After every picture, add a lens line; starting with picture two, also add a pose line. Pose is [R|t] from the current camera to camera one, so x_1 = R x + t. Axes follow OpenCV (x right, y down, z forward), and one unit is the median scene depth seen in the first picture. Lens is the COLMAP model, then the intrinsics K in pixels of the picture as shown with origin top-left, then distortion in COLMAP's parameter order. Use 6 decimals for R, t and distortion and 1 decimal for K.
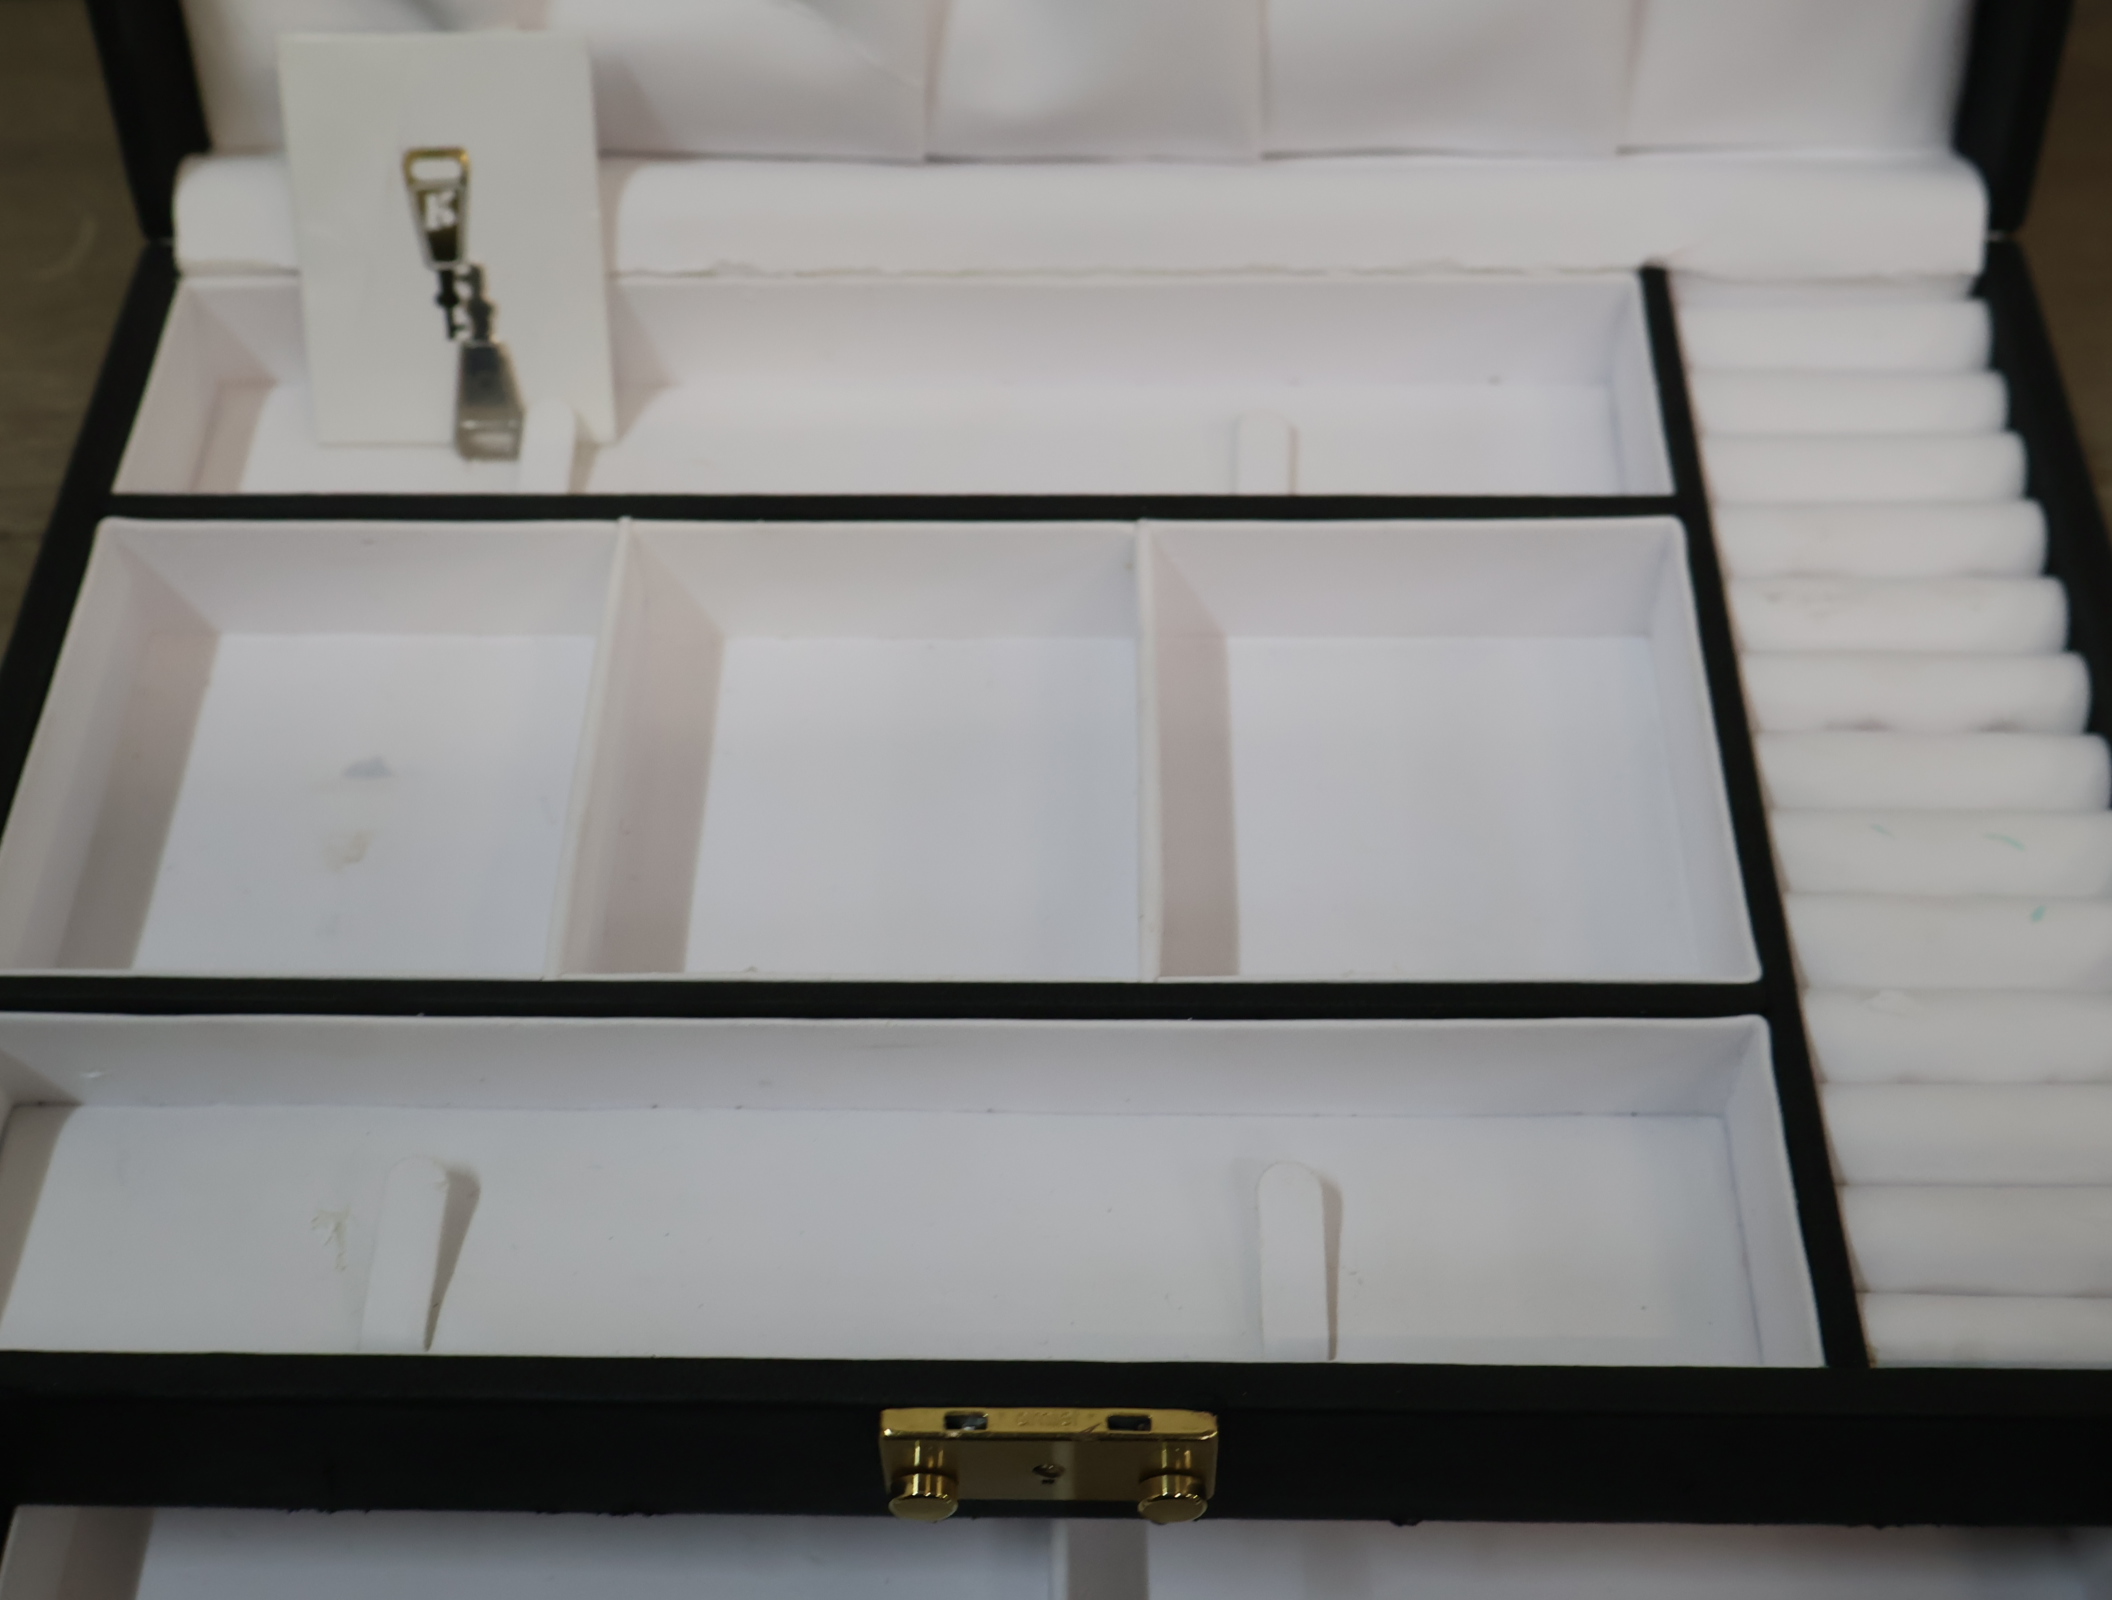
lens RADIAL K [[2677.5, 0, 1037.0], [0, 2677.5, 806.5], [0, 0, 1]] dist [0.004397, 0.000000]
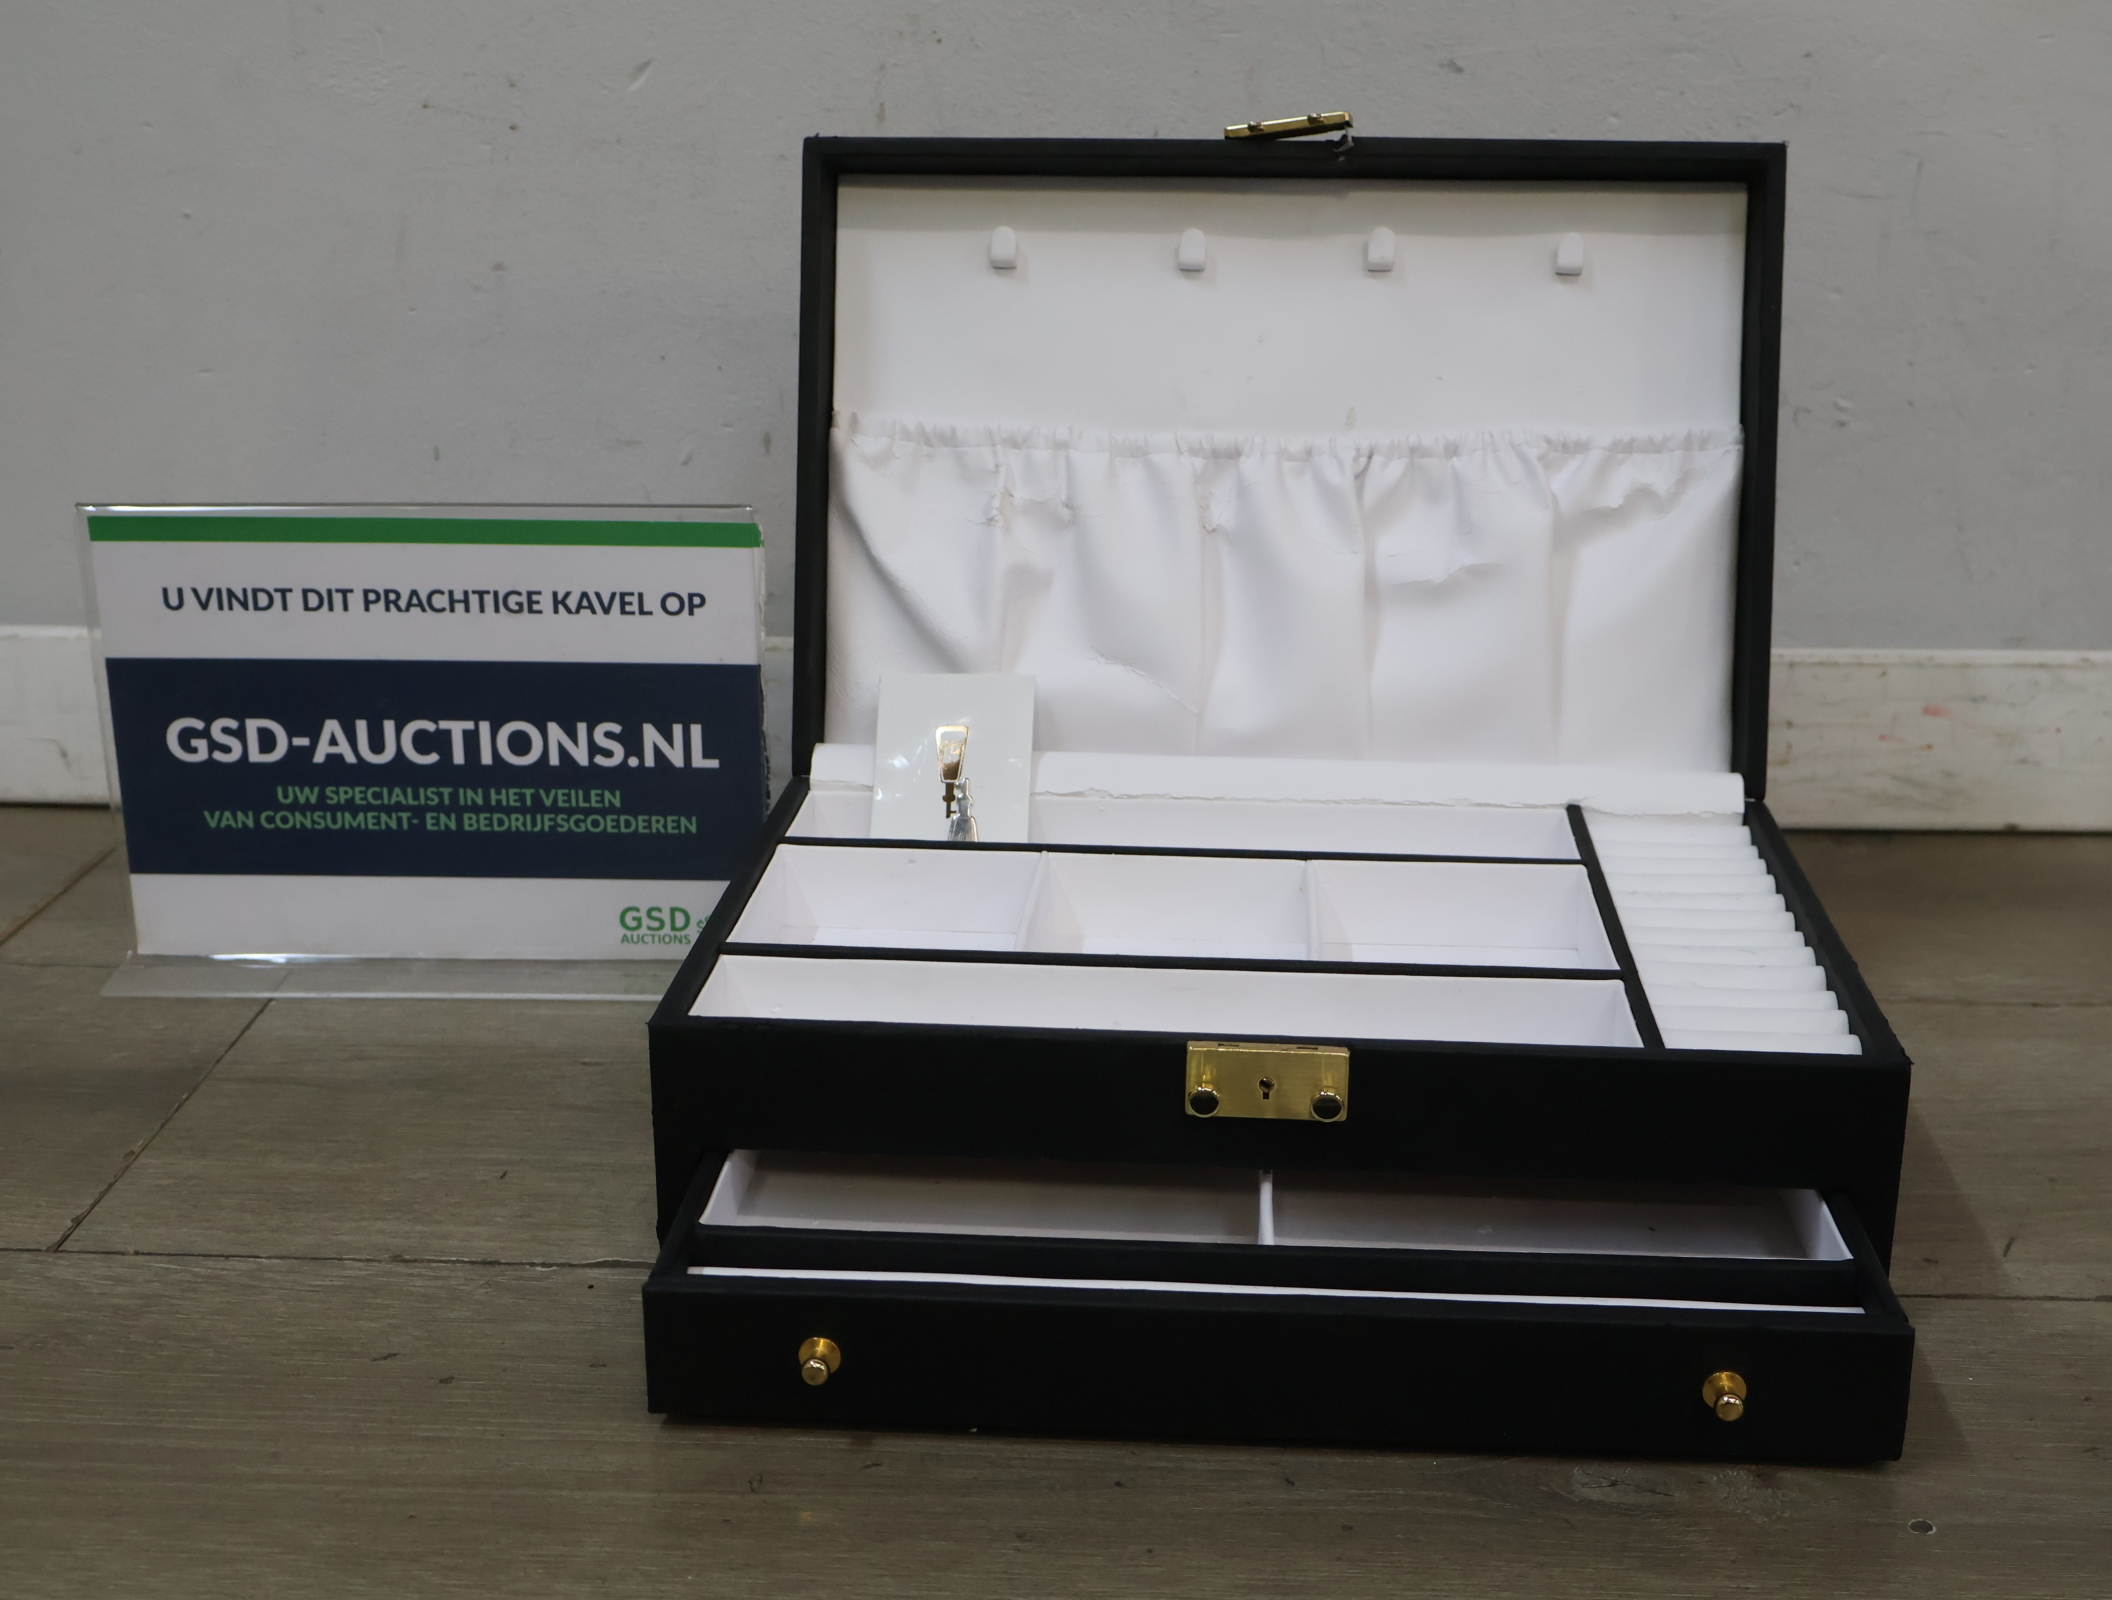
lens RADIAL K [[2677.5, 0, 1059.0], [0, 2677.5, 800.1], [0, 0, 1]] dist [0.004397, 0.000000]
pose [[0.998044, 0.040539, -0.047585, -0.048535], [-0.060503, 0.817836, -0.572262, 0.925808], [0.015718, 0.574022, 0.818689, -0.591500]]
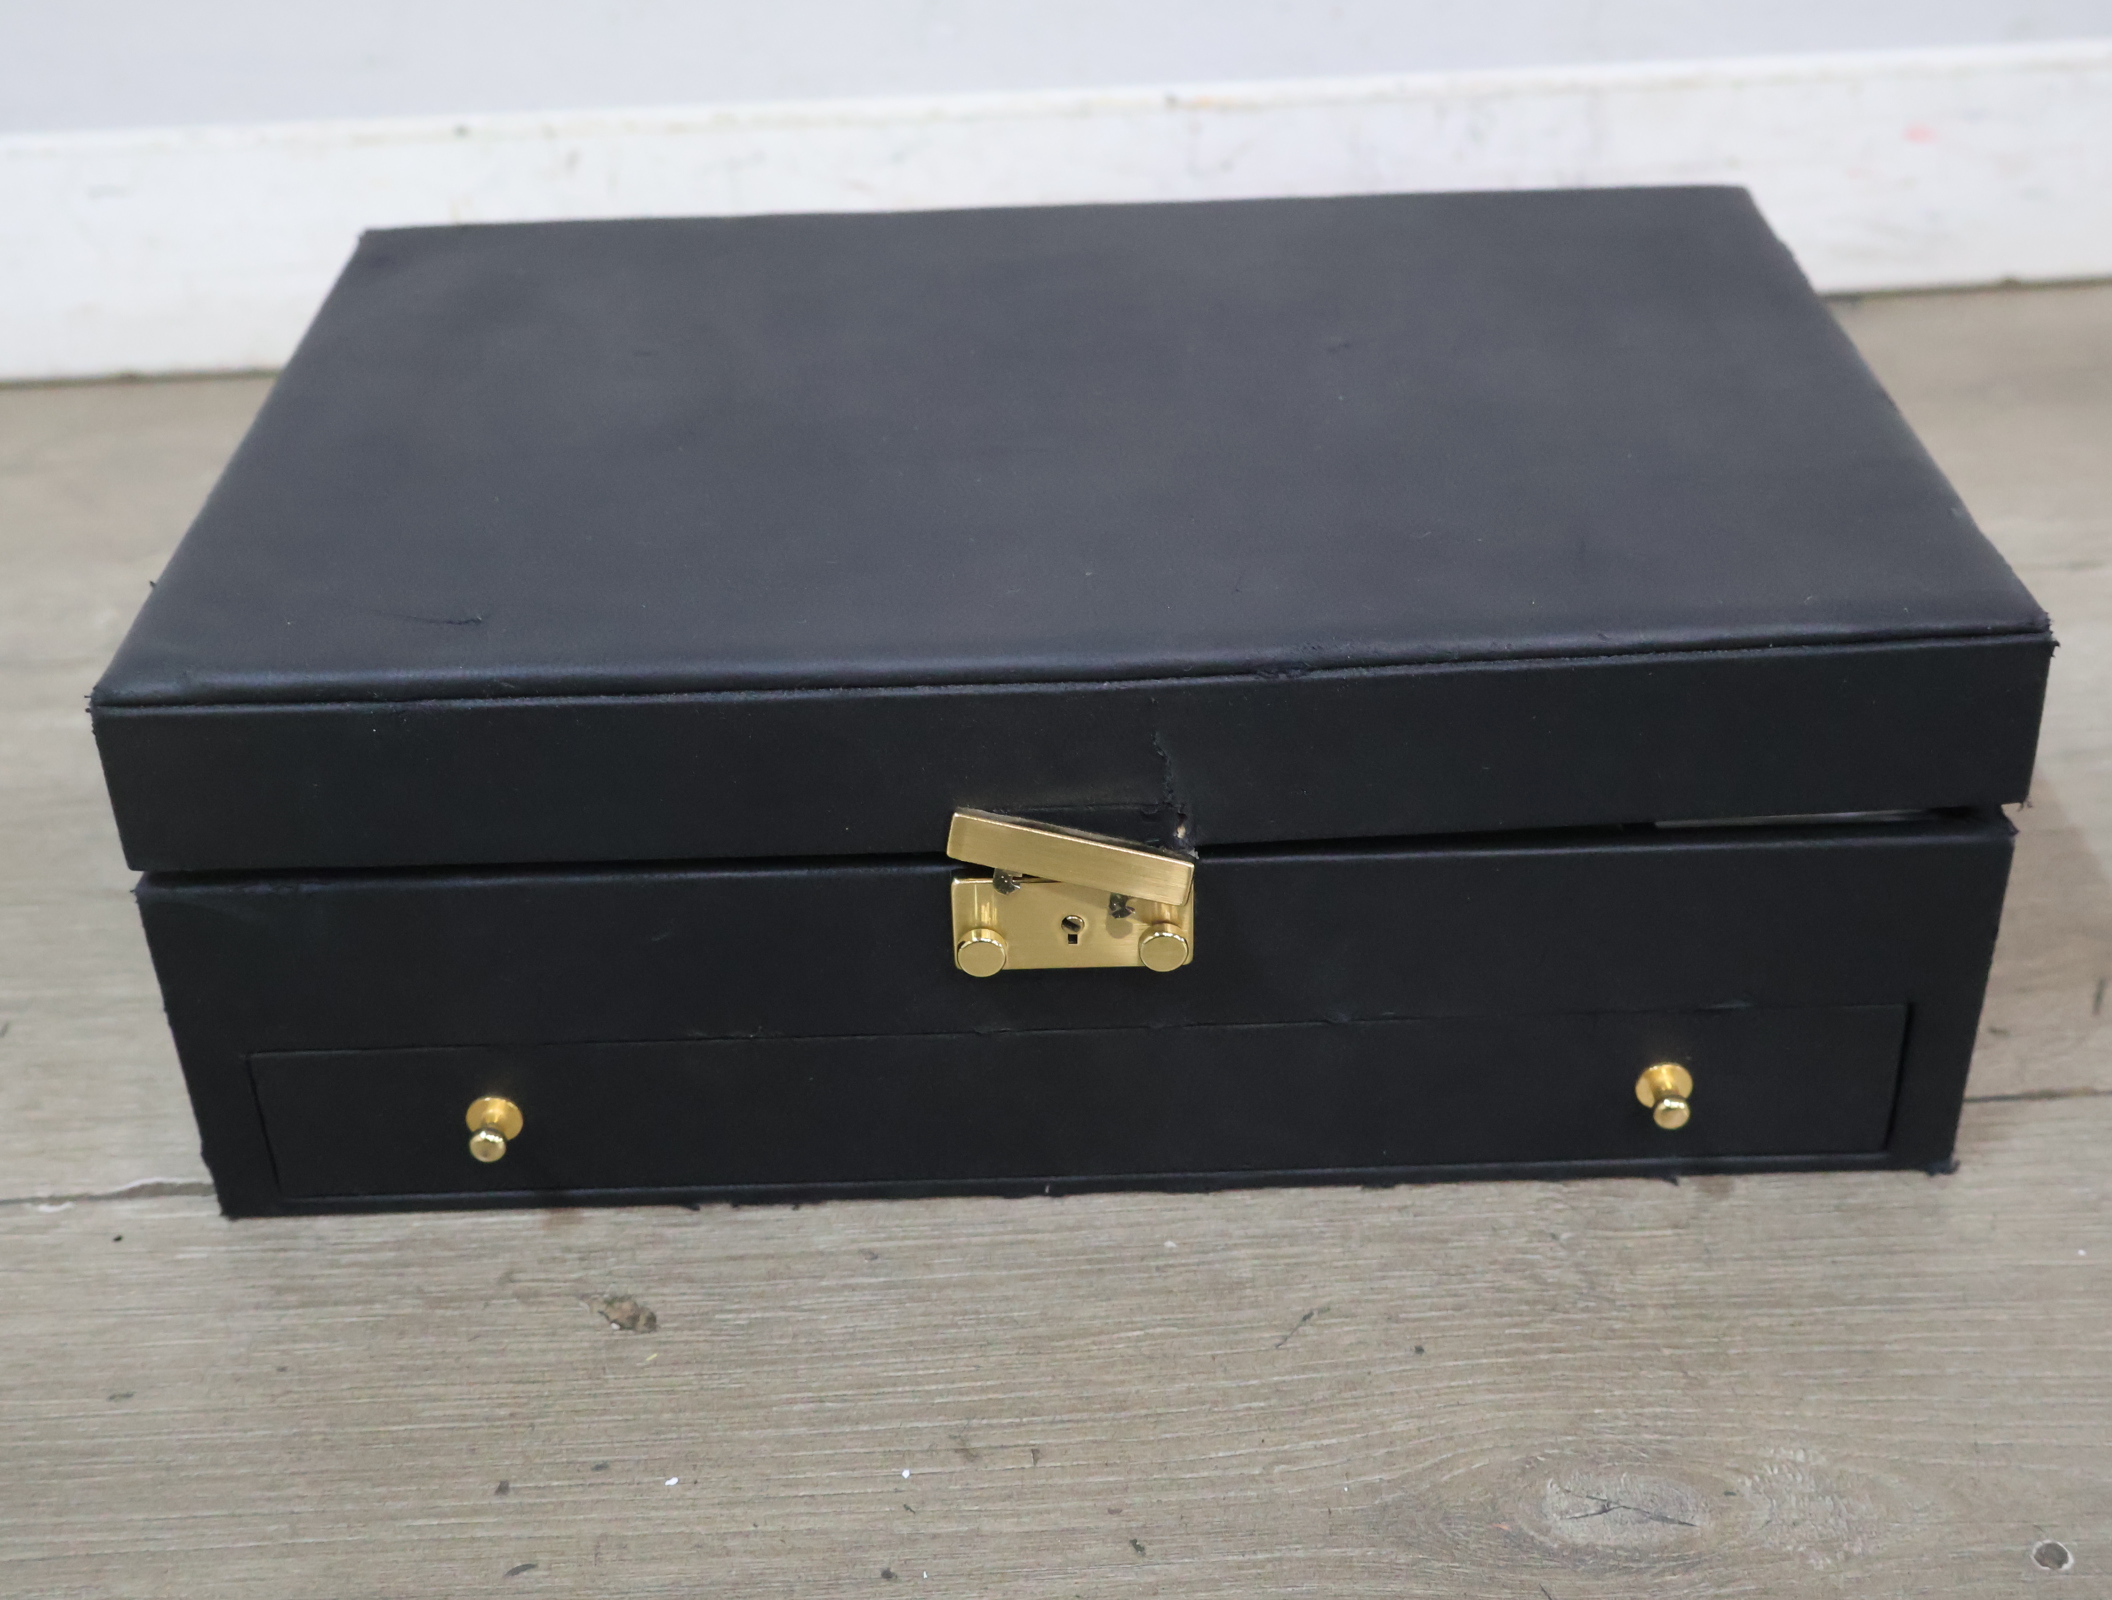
lens RADIAL K [[2677.5, 0, 1058.5], [0, 2677.5, 788.4], [0, 0, 1]] dist [0.004397, 0.000000]
pose [[0.999487, -0.023276, 0.022018, -0.023441], [0.029426, 0.938721, -0.343419, 0.484297], [-0.012676, 0.343891, 0.938924, -0.230405]]
